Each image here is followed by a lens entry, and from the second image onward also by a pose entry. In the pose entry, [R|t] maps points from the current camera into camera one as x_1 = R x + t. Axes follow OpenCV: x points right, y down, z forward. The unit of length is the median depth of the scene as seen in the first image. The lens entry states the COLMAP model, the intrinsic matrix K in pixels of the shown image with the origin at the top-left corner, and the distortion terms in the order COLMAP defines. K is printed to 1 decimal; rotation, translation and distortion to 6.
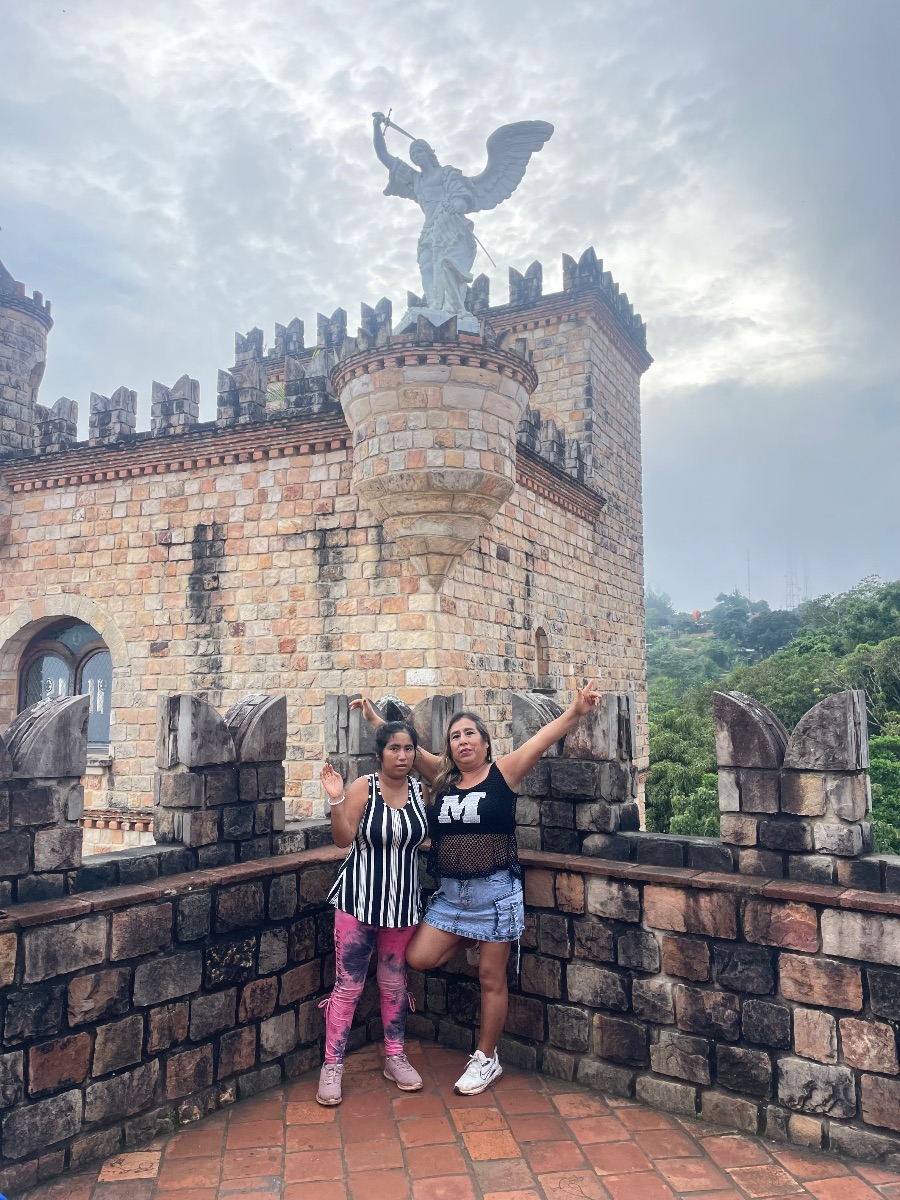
lens RADIAL K [[909.8, 0, 448.3], [0, 909.8, 596.9], [0, 0, 1]] dist [0.081931, -0.116498]
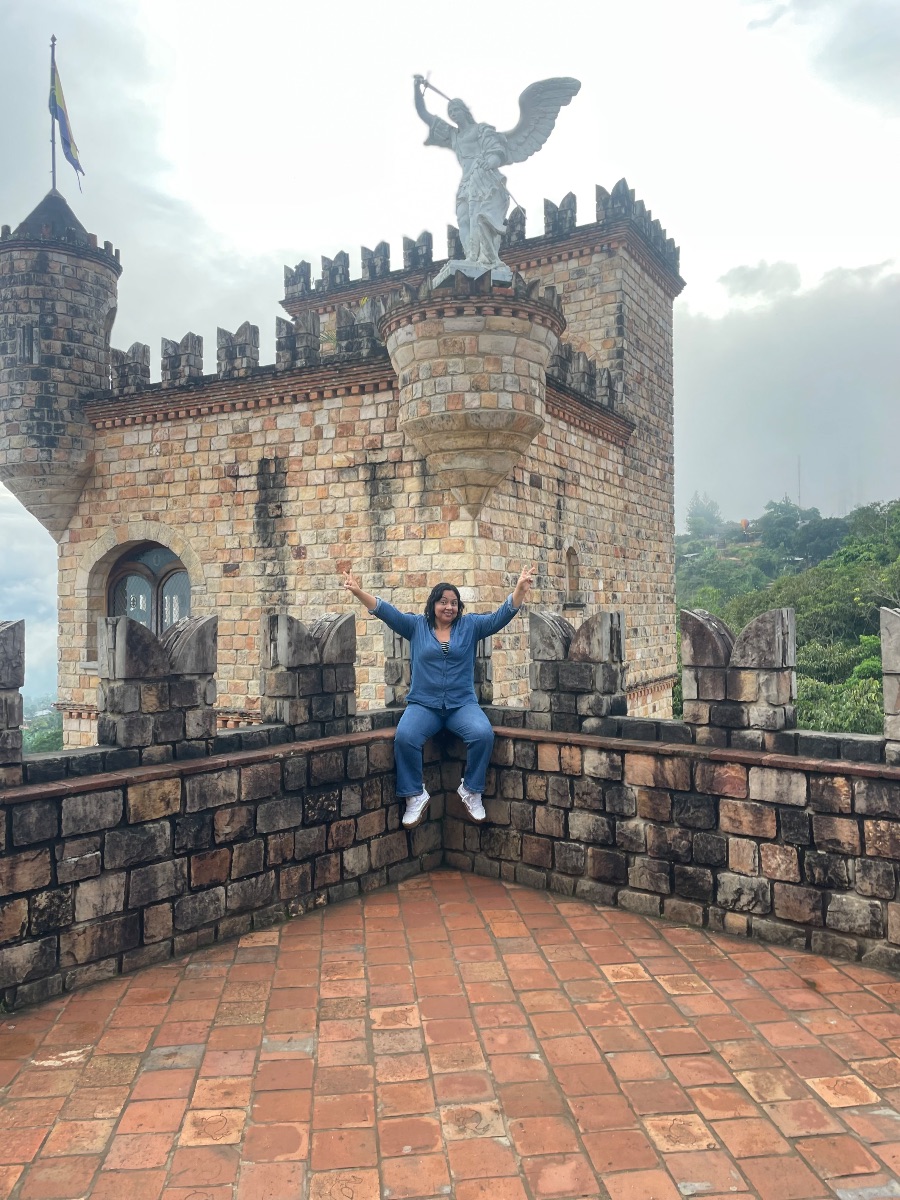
lens RADIAL K [[909.8, 0, 448.3], [0, 909.8, 596.9], [0, 0, 1]] dist [0.081931, -0.116498]
pose [[0.998789, -0.005784, -0.048850, 0.009251], [0.010503, 0.995237, 0.096920, -0.019624], [0.048057, -0.097315, 0.994093, -0.135813]]
